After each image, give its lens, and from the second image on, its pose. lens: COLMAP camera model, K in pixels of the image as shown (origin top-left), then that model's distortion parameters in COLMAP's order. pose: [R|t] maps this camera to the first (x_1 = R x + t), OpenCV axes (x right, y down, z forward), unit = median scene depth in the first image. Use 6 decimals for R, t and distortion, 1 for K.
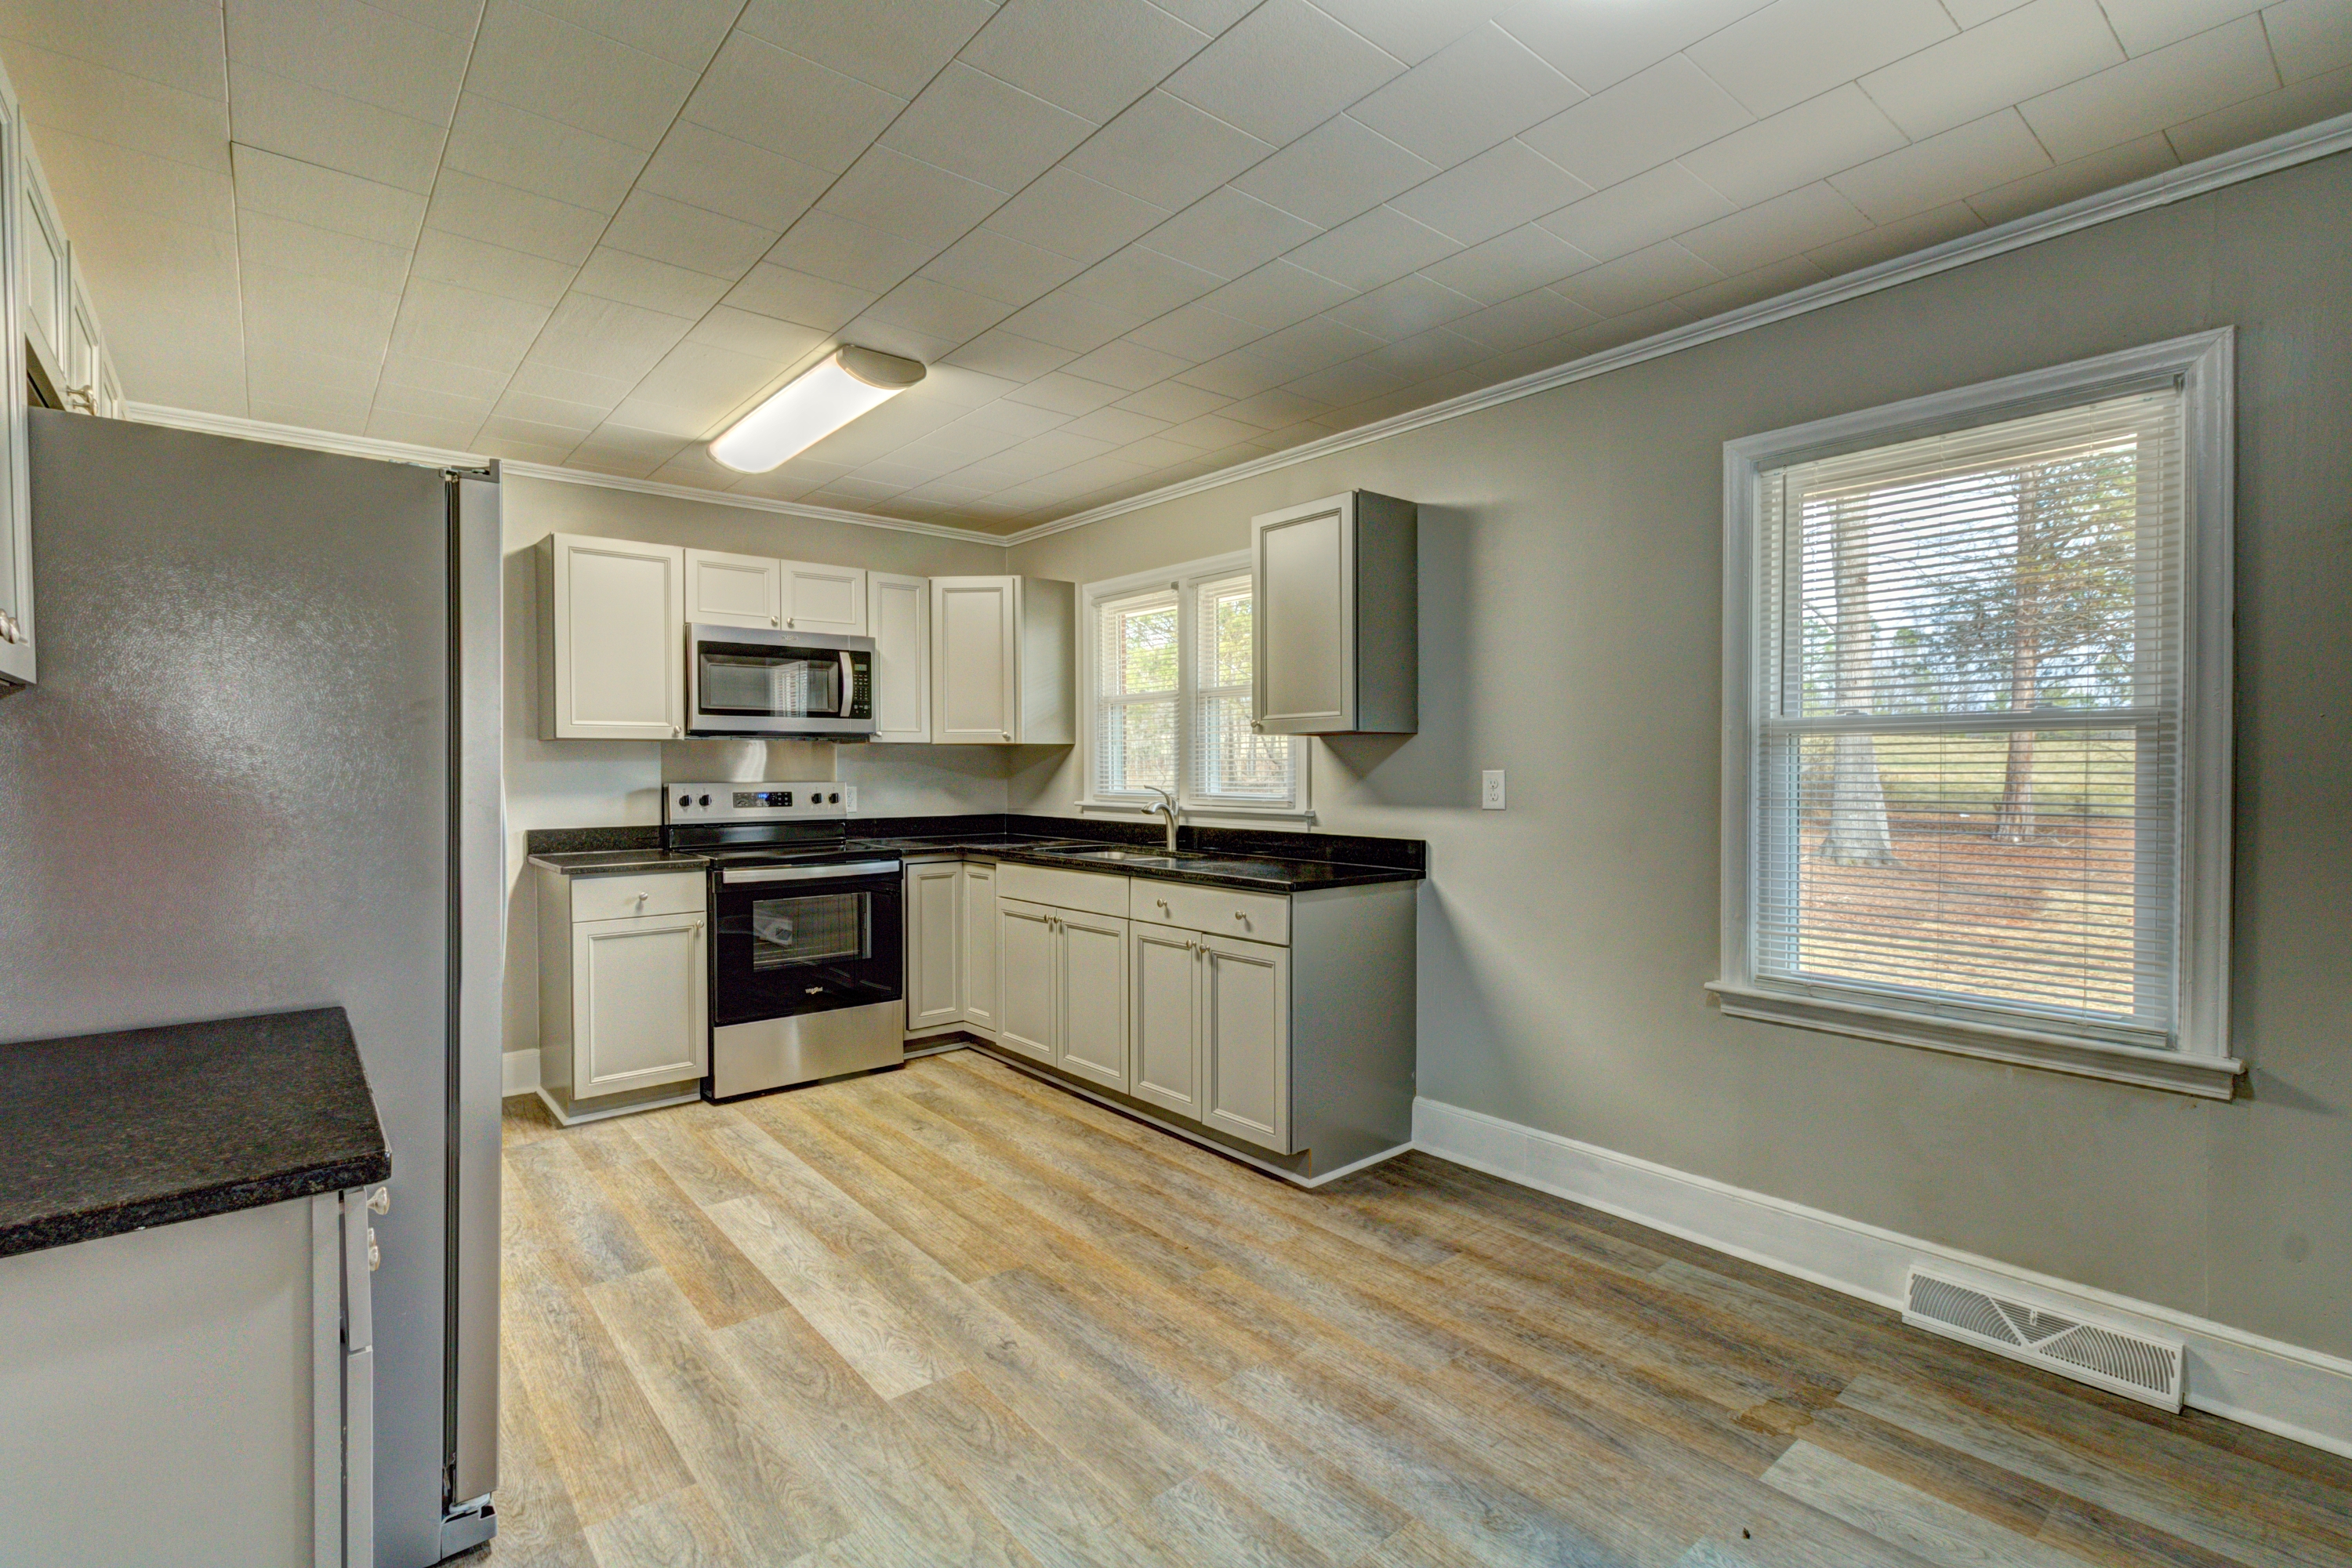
lens RADIAL K [[1081.4, 0, 1160.5], [0, 1081.4, 778.7], [0, 0, 1]] dist [0.002056, -0.000152]
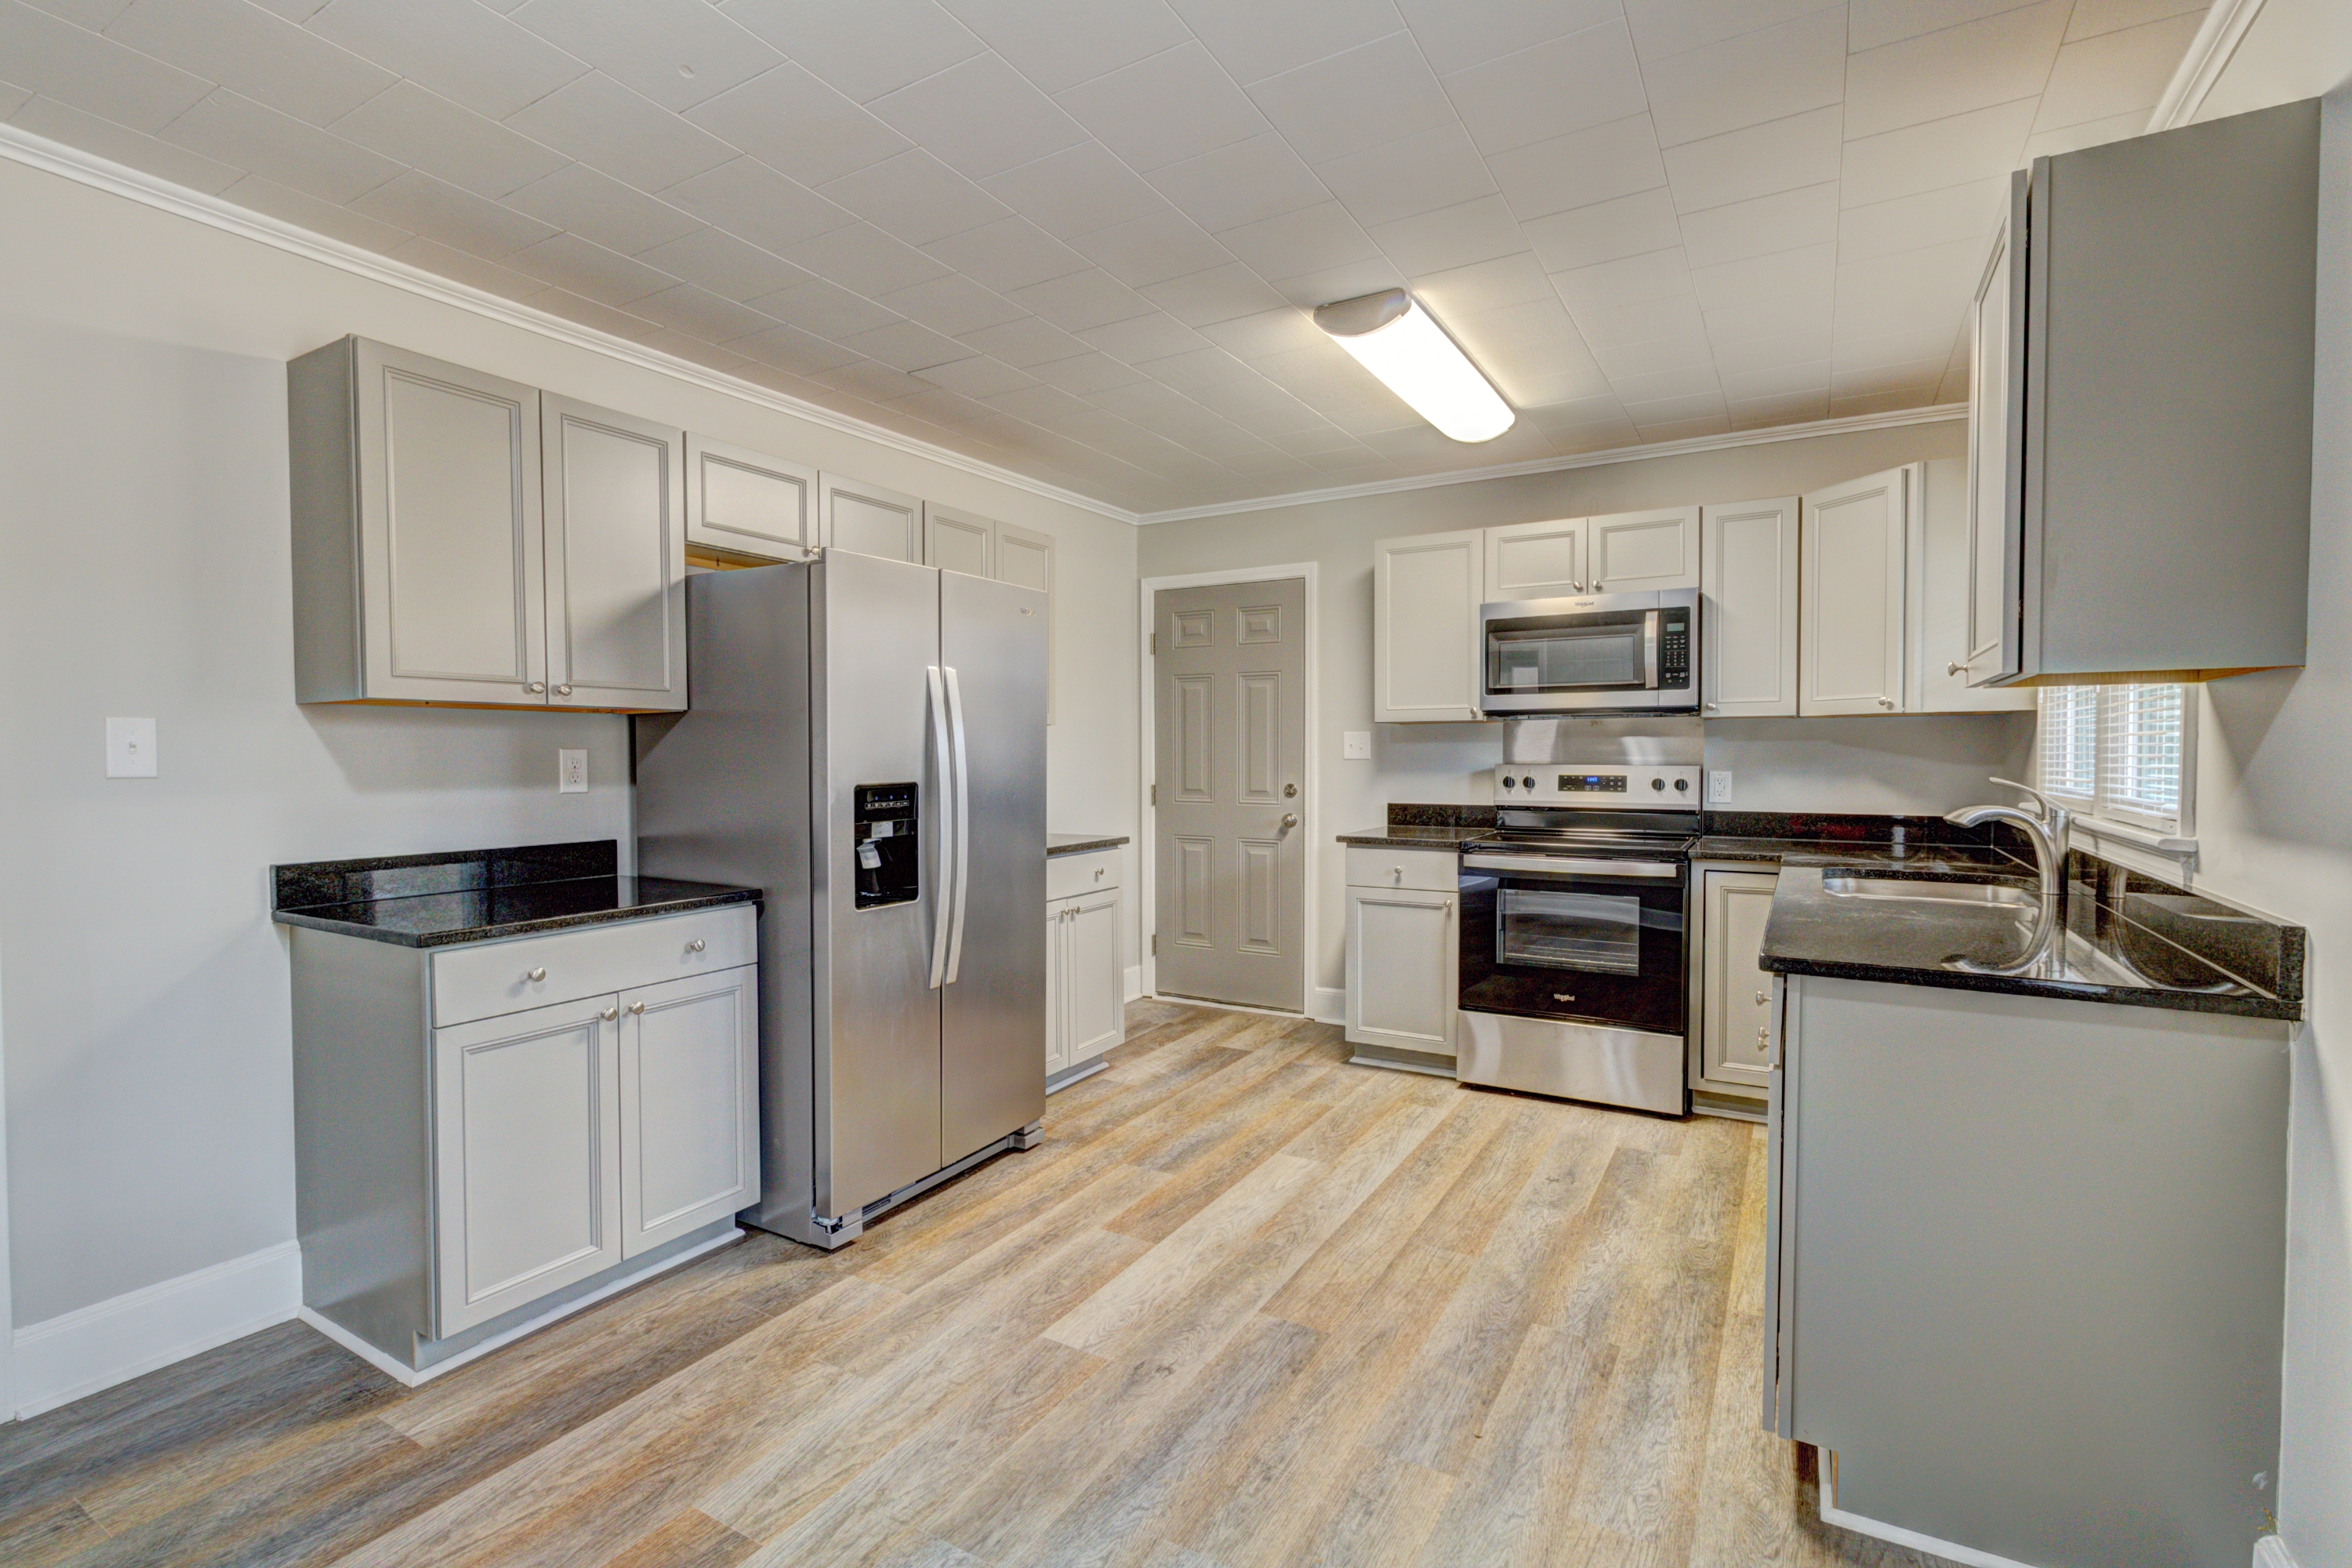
lens RADIAL K [[1081.4, 0, 1160.5], [0, 1081.4, 778.7], [0, 0, 1]] dist [0.002056, -0.000152]
pose [[0.336370, 0.026466, -0.941358, 0.488977], [-0.008065, 0.999649, 0.025223, -0.006283], [0.941695, -0.000892, 0.336465, 0.463495]]
